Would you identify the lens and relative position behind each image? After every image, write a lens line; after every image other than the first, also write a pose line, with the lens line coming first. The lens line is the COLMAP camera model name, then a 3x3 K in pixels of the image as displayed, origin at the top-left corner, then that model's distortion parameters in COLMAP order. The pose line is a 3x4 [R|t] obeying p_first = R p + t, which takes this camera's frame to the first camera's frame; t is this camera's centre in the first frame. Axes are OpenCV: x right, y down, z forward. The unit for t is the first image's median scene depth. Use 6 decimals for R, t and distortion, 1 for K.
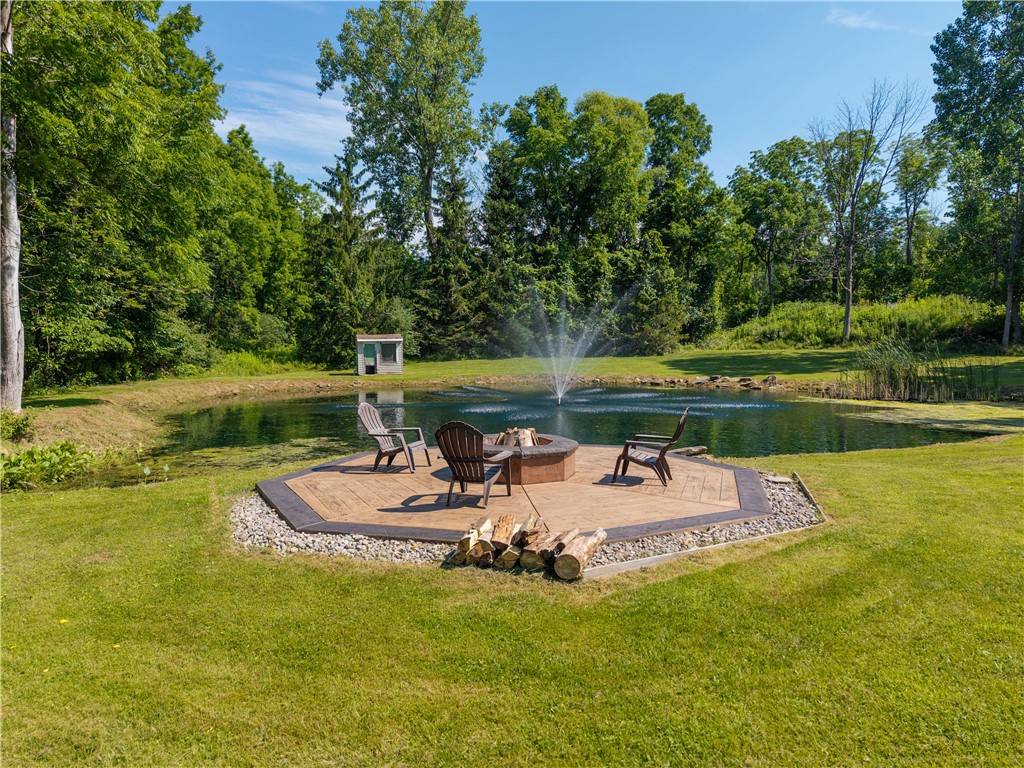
lens RADIAL K [[685.4, 0, 511.9], [0, 685.4, 389.1], [0, 0, 1]] dist [0.035479, -0.033490]
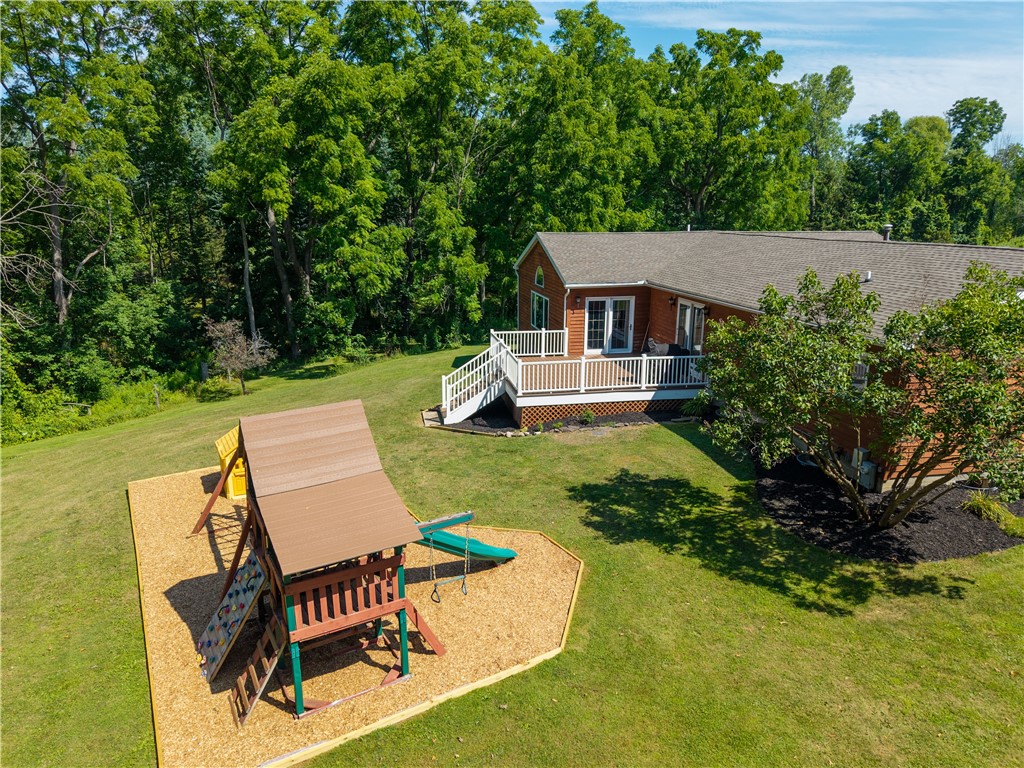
lens RADIAL K [[685.4, 0, 509.5], [0, 685.4, 384.3], [0, 0, 1]] dist [0.035479, -0.033490]
pose [[0.898085, 0.106556, -0.426719, 0.006507], [-0.034397, 0.984253, 0.173385, -0.003299], [0.438474, -0.141036, 0.887609, -1.330586]]
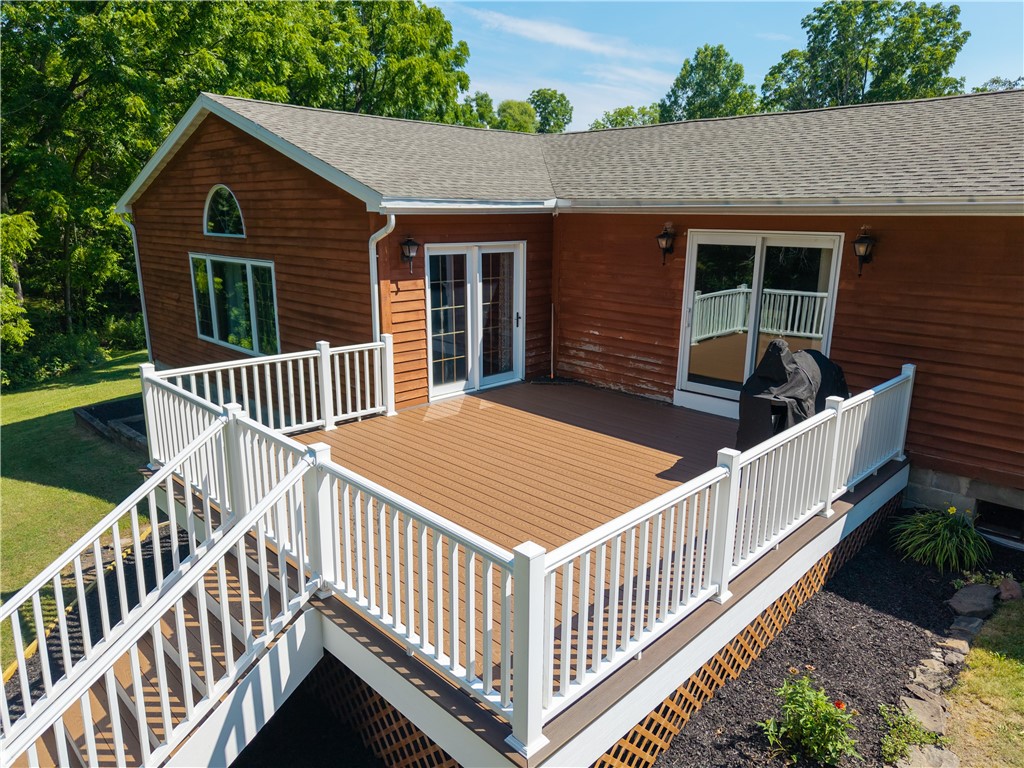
lens RADIAL K [[685.4, 0, 513.9], [0, 685.4, 383.6], [0, 0, 1]] dist [0.035479, -0.033490]
pose [[0.989649, -0.024341, 0.141428, -0.156103], [0.000309, 0.985870, 0.167510, 0.023106], [-0.143507, -0.165733, 0.975673, -1.055187]]
